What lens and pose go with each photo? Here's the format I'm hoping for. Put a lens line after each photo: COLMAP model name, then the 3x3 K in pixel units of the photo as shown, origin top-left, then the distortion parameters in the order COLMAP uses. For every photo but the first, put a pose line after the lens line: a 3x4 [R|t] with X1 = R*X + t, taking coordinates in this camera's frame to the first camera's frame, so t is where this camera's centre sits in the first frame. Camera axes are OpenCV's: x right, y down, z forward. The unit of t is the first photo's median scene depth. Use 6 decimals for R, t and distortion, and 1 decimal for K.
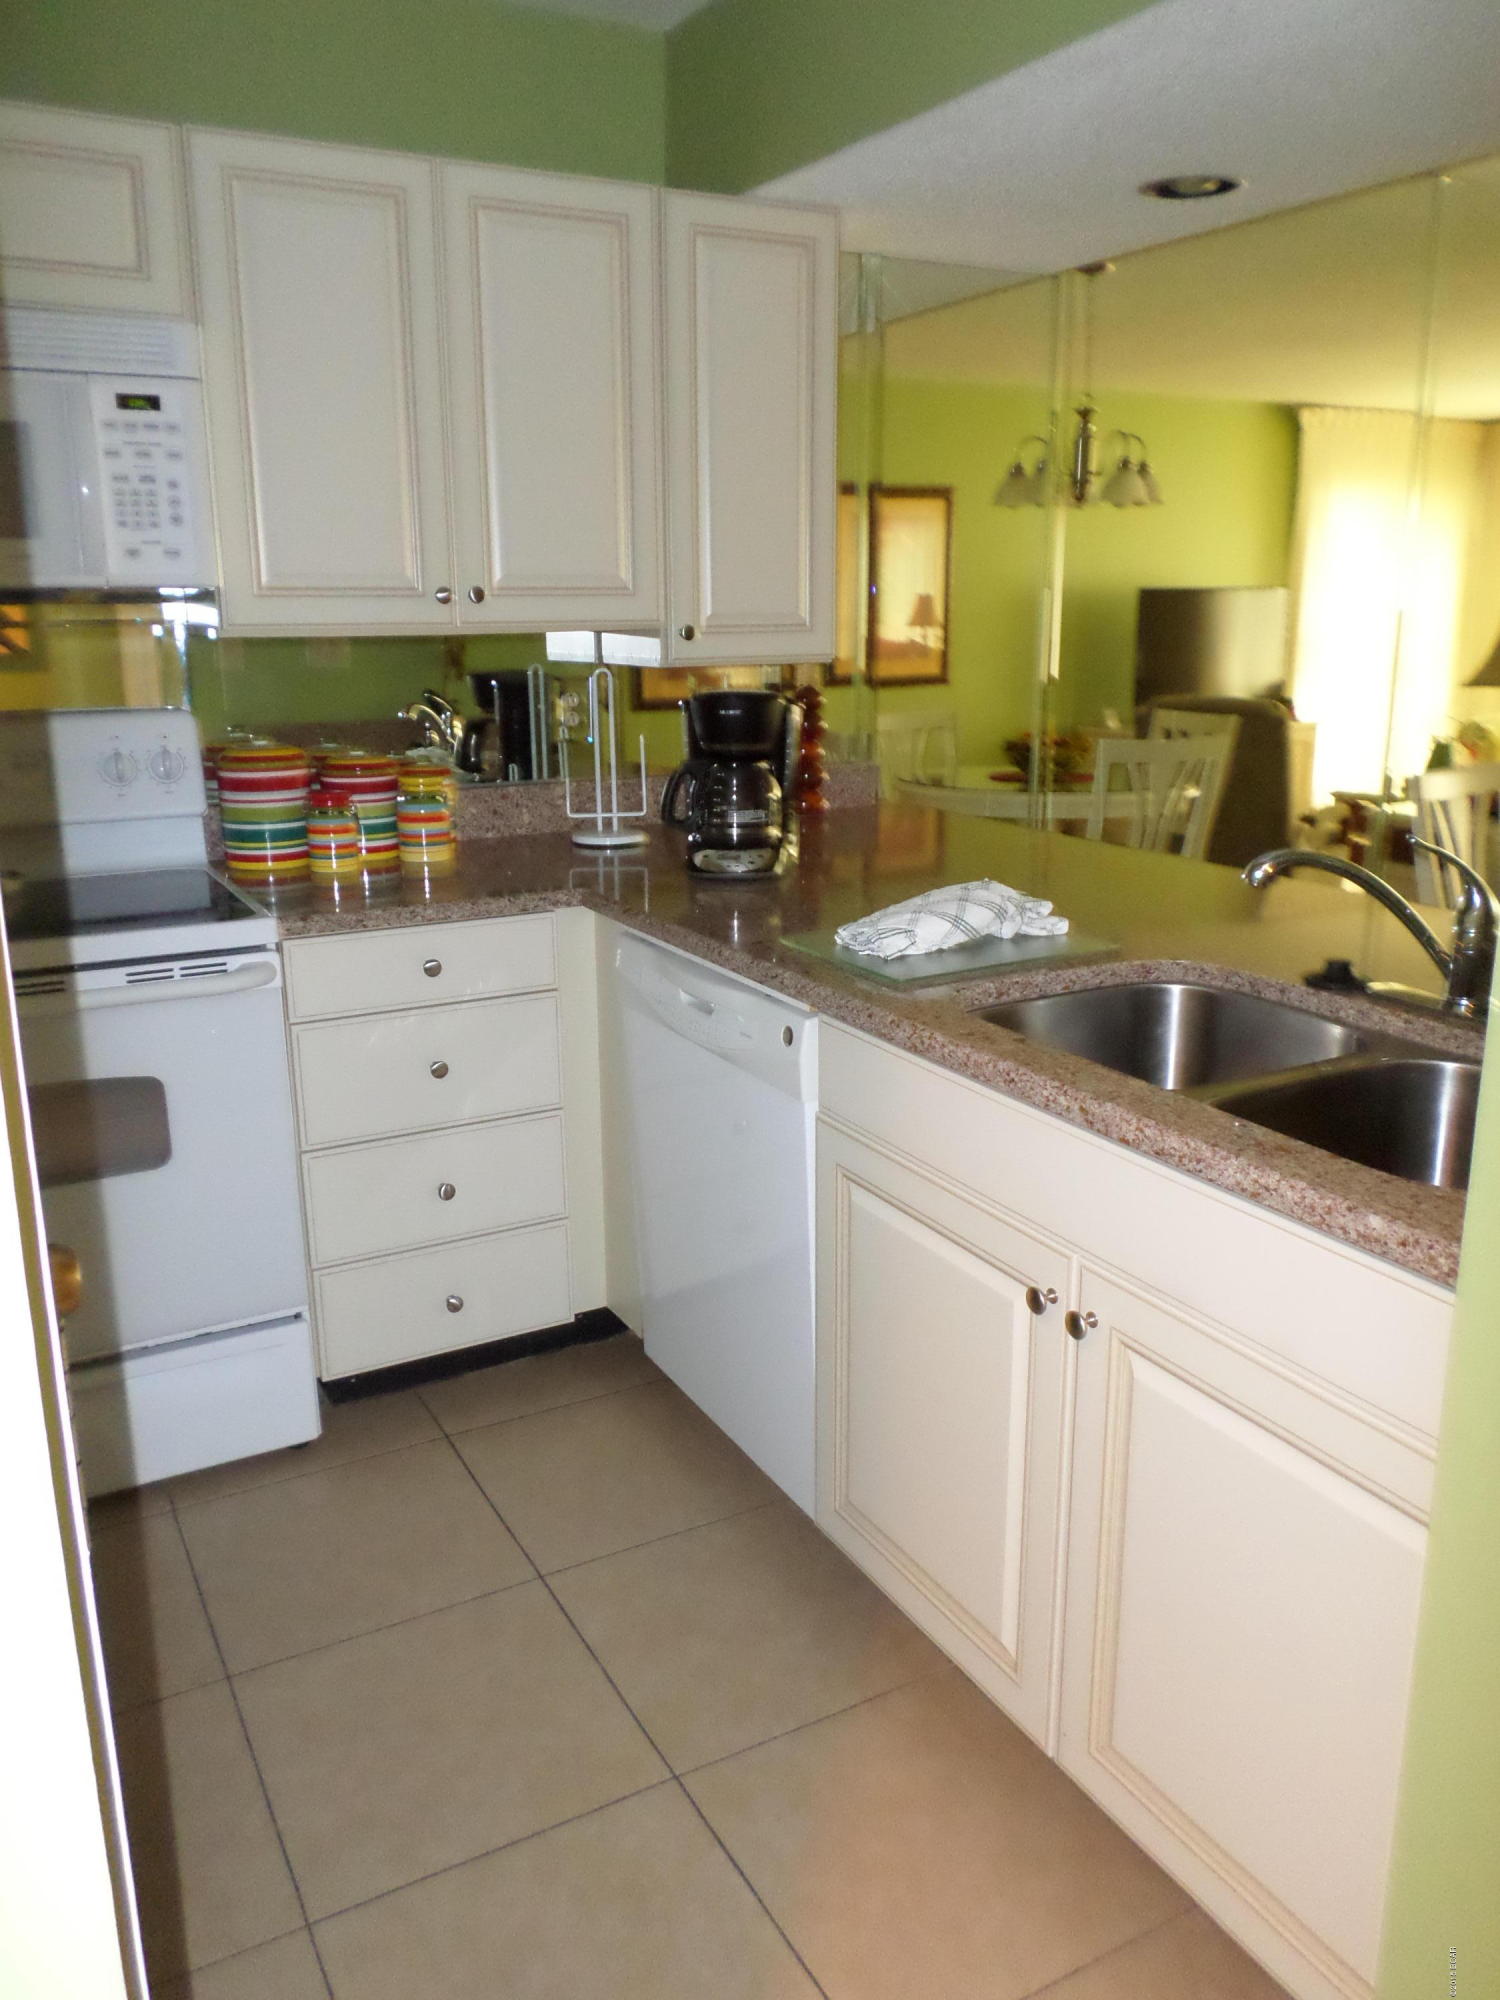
lens RADIAL K [[1518.9, 0, 746.9], [0, 1518.9, 999.9], [0, 0, 1]] dist [-0.006339, -0.000346]
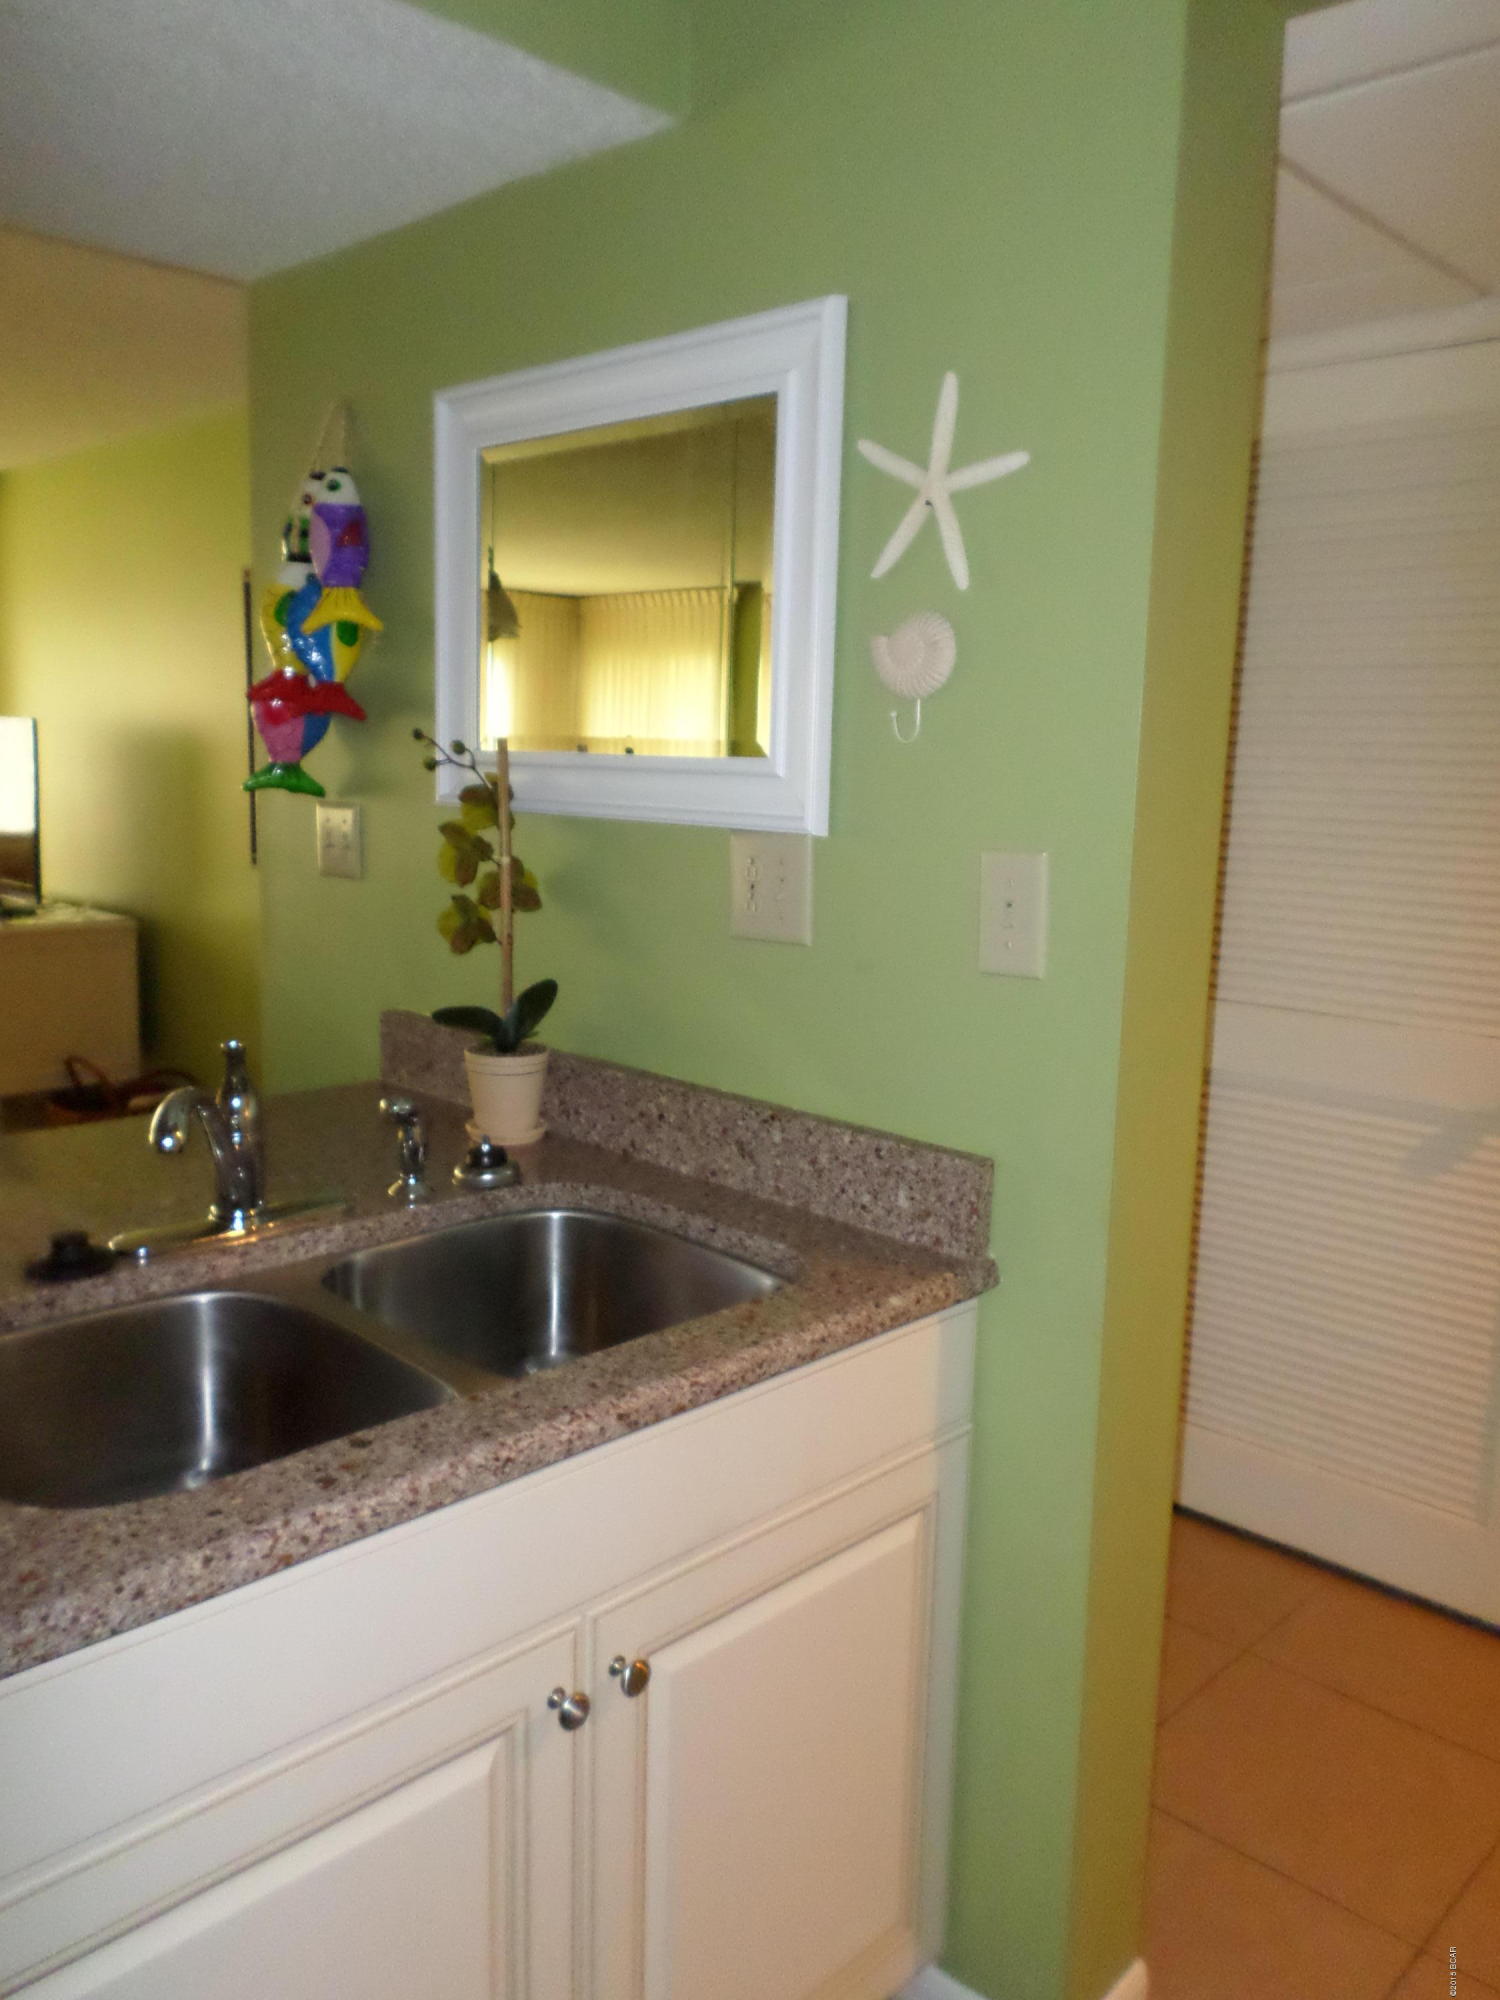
lens RADIAL K [[1518.9, 0, 750.9], [0, 1518.9, 993.5], [0, 0, 1]] dist [-0.006339, -0.000346]
pose [[-0.290400, -0.148935, 0.945244, -0.518067], [0.224359, 0.949681, 0.218562, -0.297718], [-0.930232, 0.275545, -0.242372, 1.088896]]
